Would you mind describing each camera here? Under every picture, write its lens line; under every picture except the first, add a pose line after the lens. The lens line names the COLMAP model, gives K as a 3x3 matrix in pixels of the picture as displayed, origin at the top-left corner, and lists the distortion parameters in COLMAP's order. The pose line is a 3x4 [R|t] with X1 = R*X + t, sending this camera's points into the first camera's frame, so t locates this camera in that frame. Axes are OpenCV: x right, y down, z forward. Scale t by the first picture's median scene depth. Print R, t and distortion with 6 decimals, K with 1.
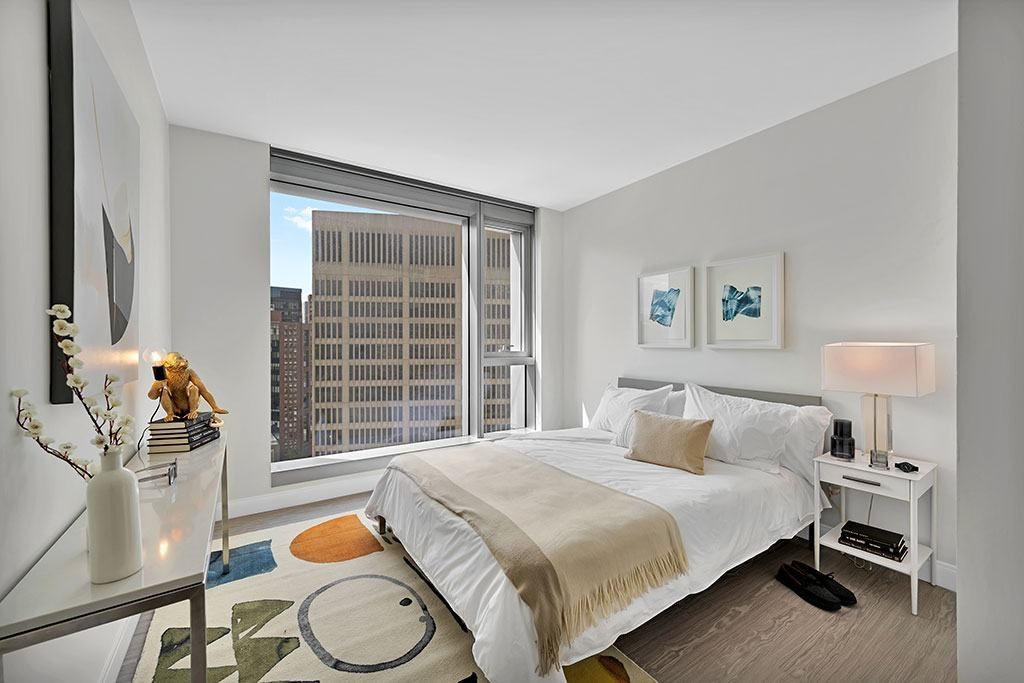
lens RADIAL K [[423.9, 0, 521.6], [0, 423.9, 341.9], [0, 0, 1]] dist [0.002000, -0.000473]
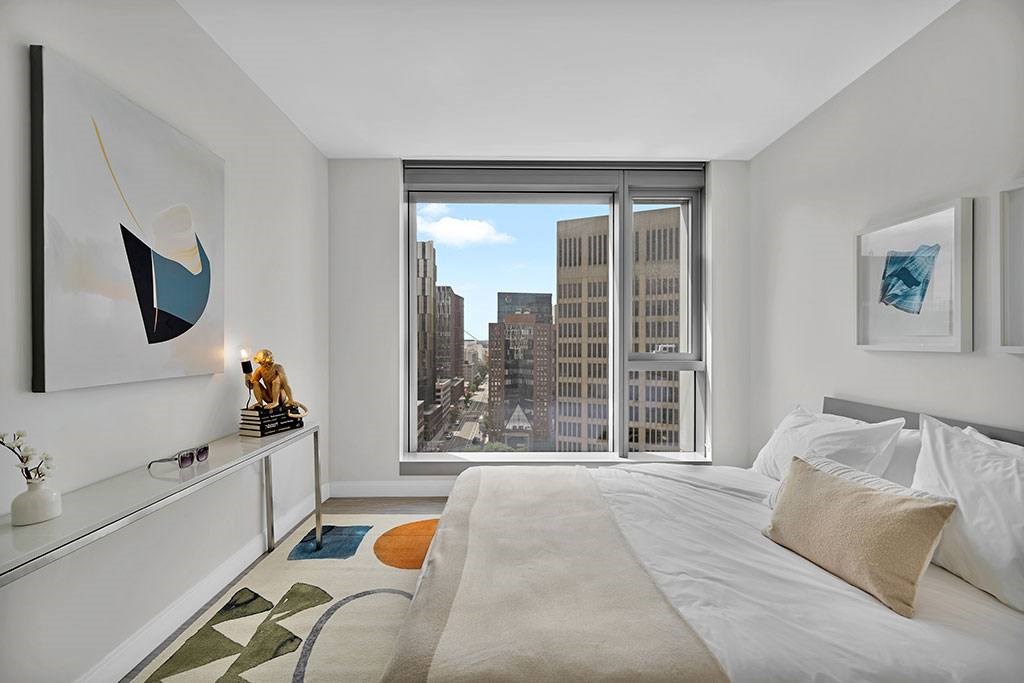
lens RADIAL K [[423.9, 0, 501.1], [0, 423.9, 343.0], [0, 0, 1]] dist [0.002000, -0.000473]
pose [[0.827942, 0.002412, -0.560809, 0.214298], [0.000398, 0.999988, 0.004888, 0.000089], [0.560814, -0.004270, 0.827931, 0.233528]]
